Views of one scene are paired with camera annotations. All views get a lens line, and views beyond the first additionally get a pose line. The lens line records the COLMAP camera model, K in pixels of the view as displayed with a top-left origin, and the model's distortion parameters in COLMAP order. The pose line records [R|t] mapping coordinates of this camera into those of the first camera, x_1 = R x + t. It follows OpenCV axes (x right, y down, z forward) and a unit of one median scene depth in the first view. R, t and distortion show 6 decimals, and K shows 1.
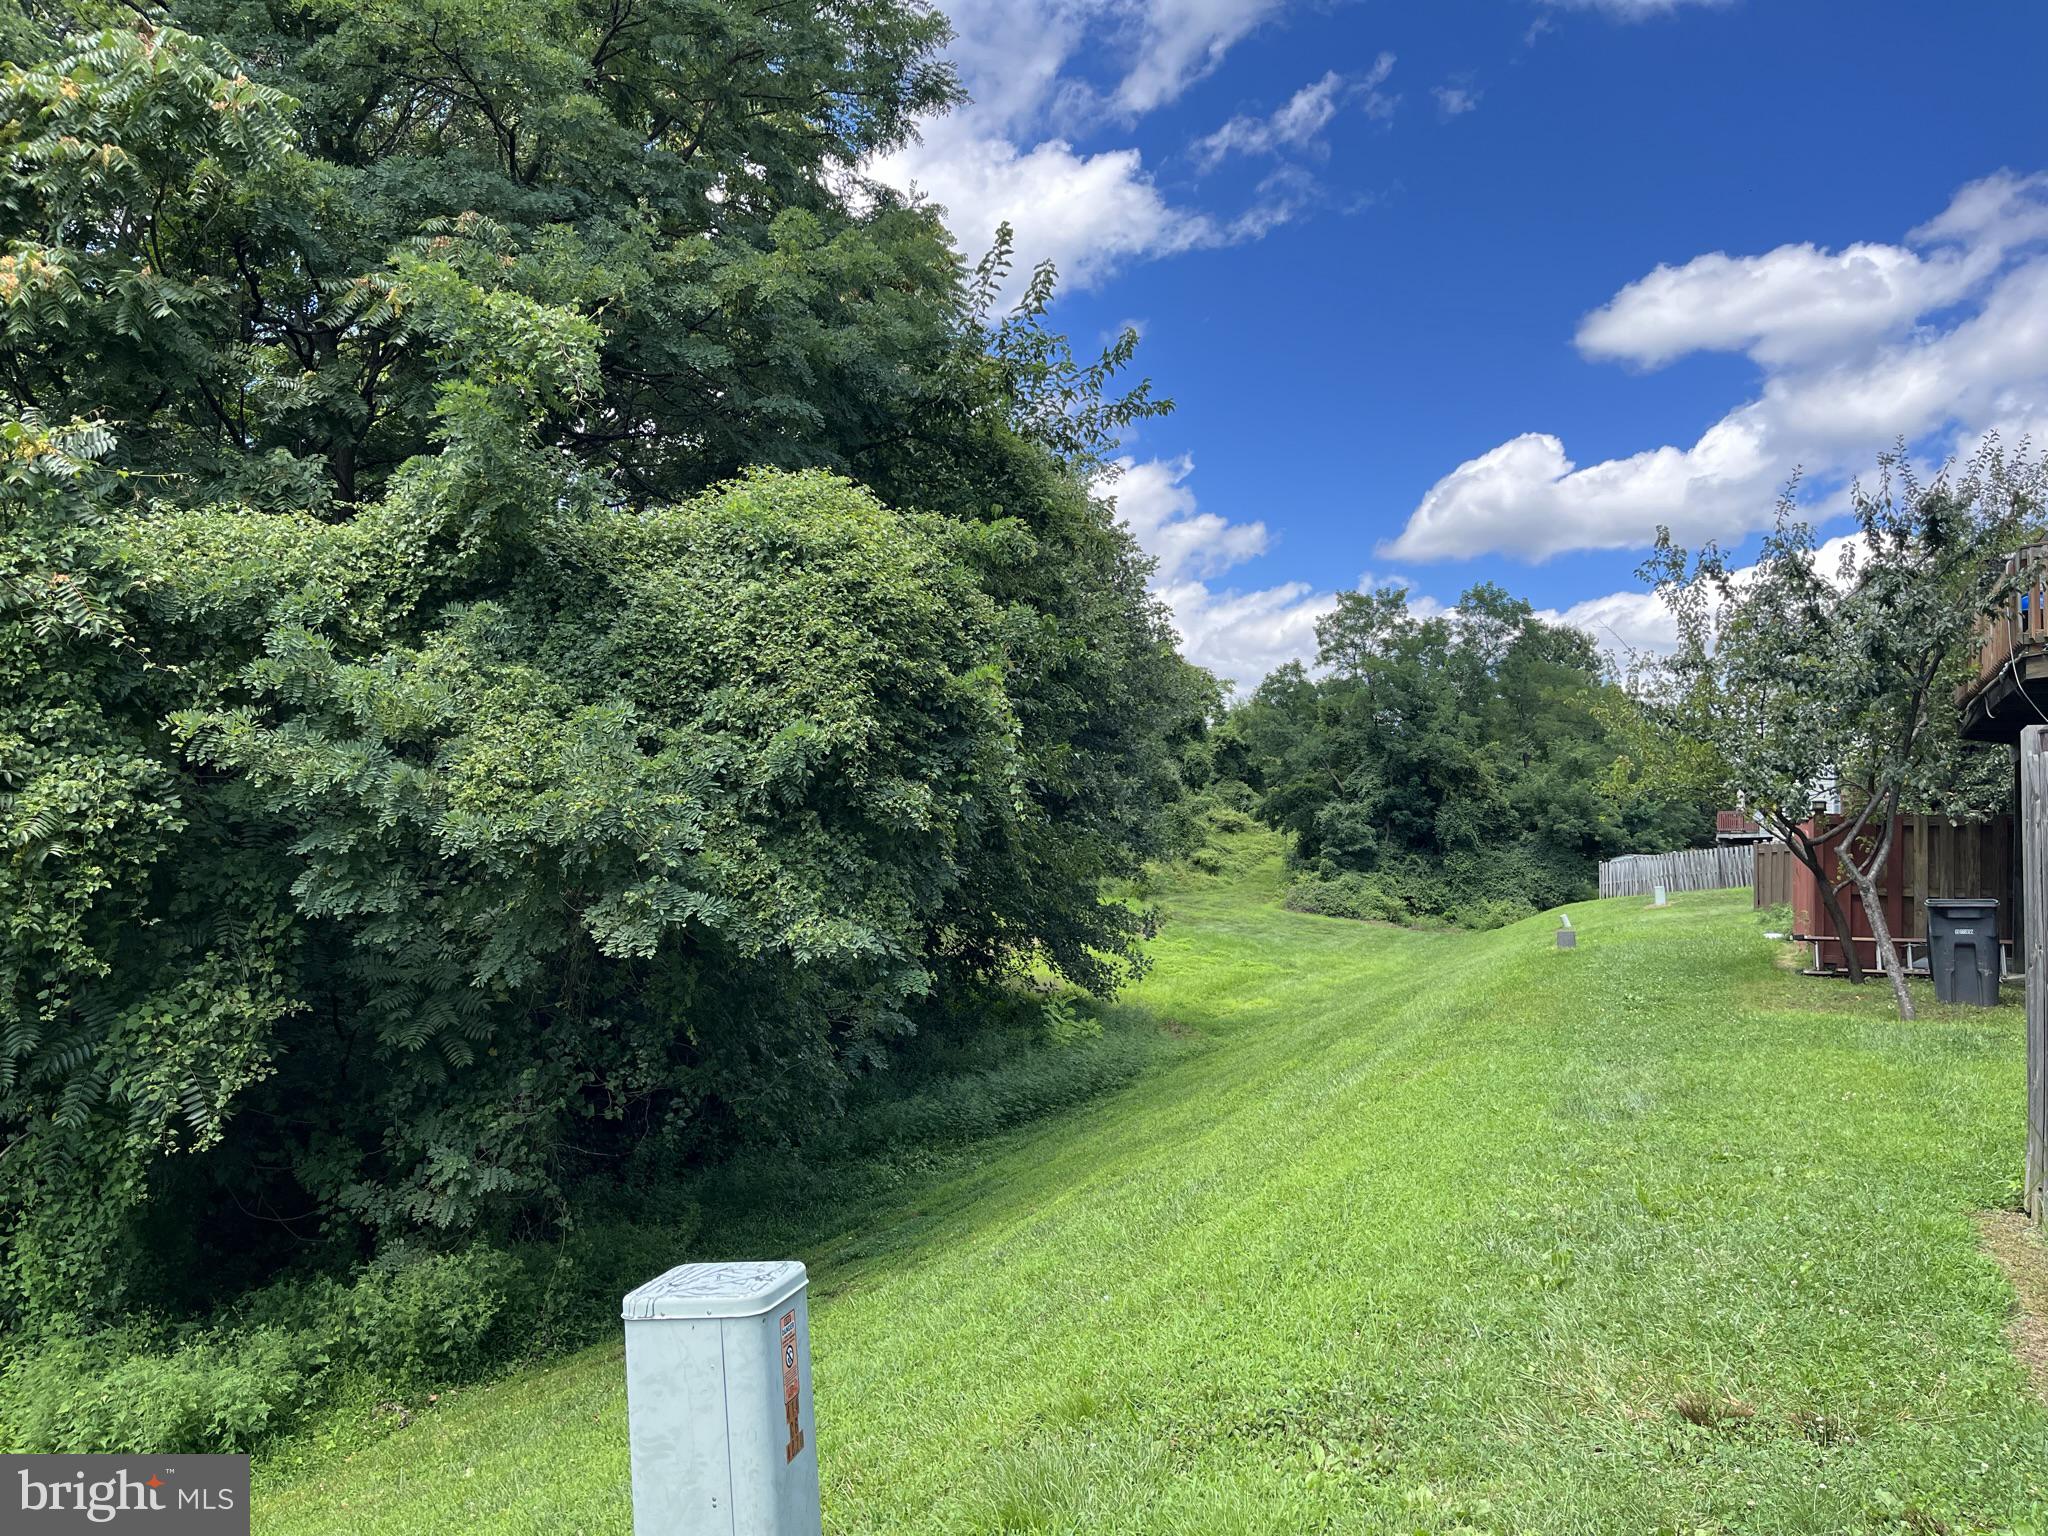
lens RADIAL K [[1551.6, 0, 1014.9], [0, 1551.6, 762.1], [0, 0, 1]] dist [0.058971, -0.081385]
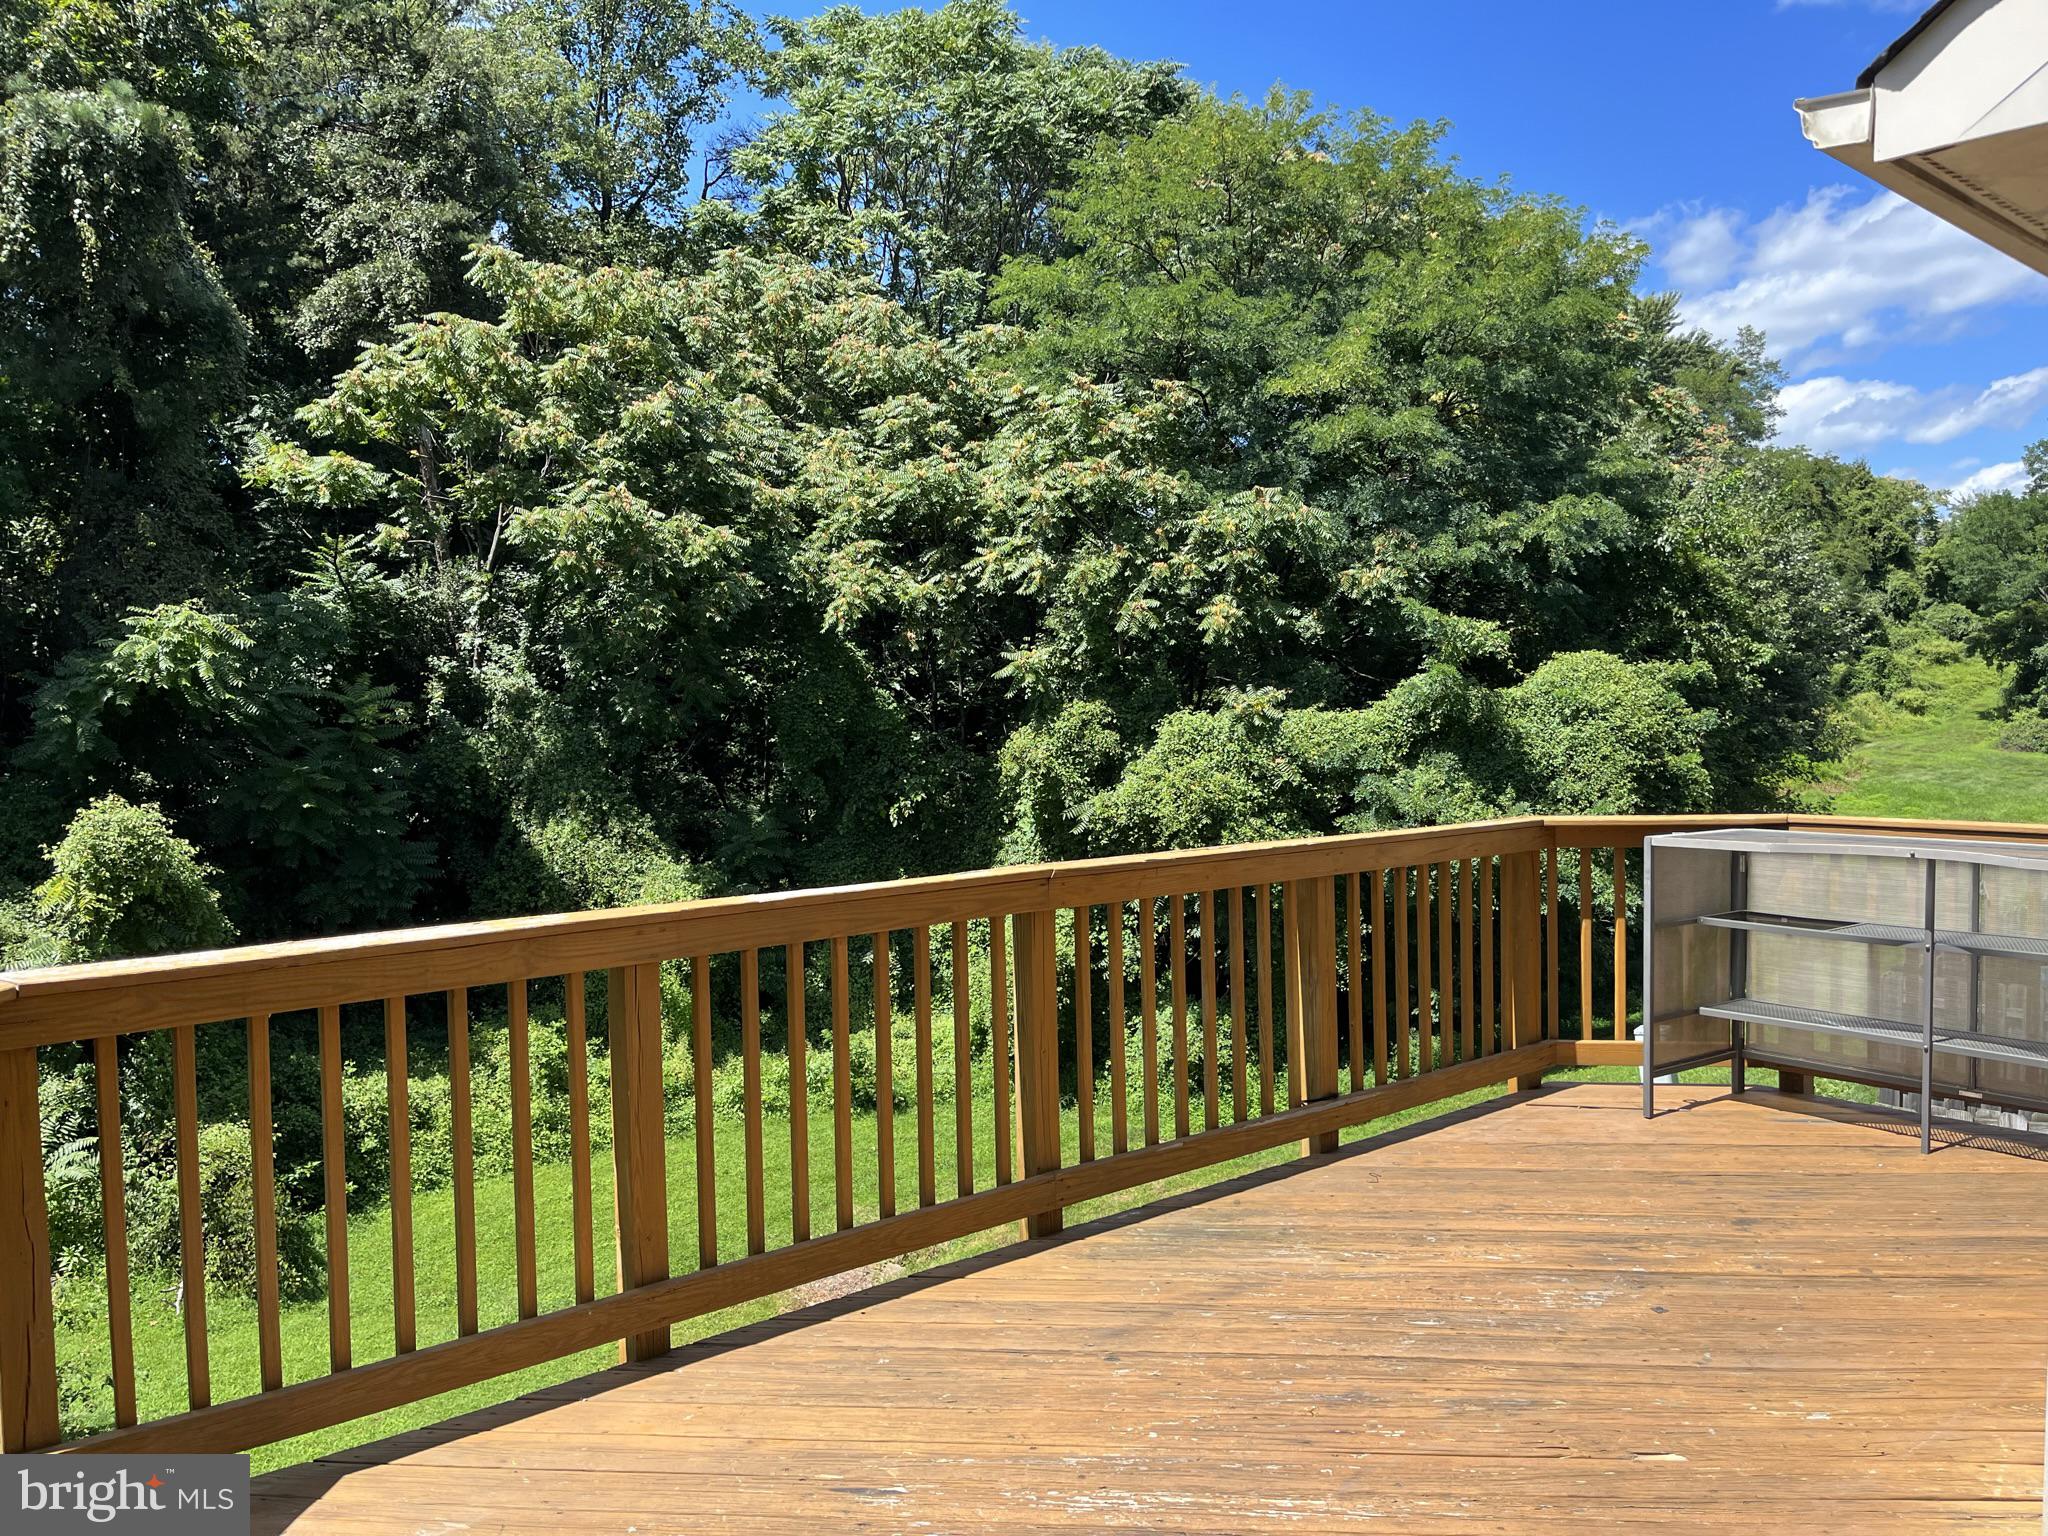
lens RADIAL K [[1551.6, 0, 1030.1], [0, 1551.6, 786.6], [0, 0, 1]] dist [0.058971, -0.081385]
pose [[0.916595, -0.046077, -0.397154, -0.000114], [0.095611, 0.989777, 0.105829, -0.045193], [0.388217, -0.134975, 0.911630, -0.167109]]
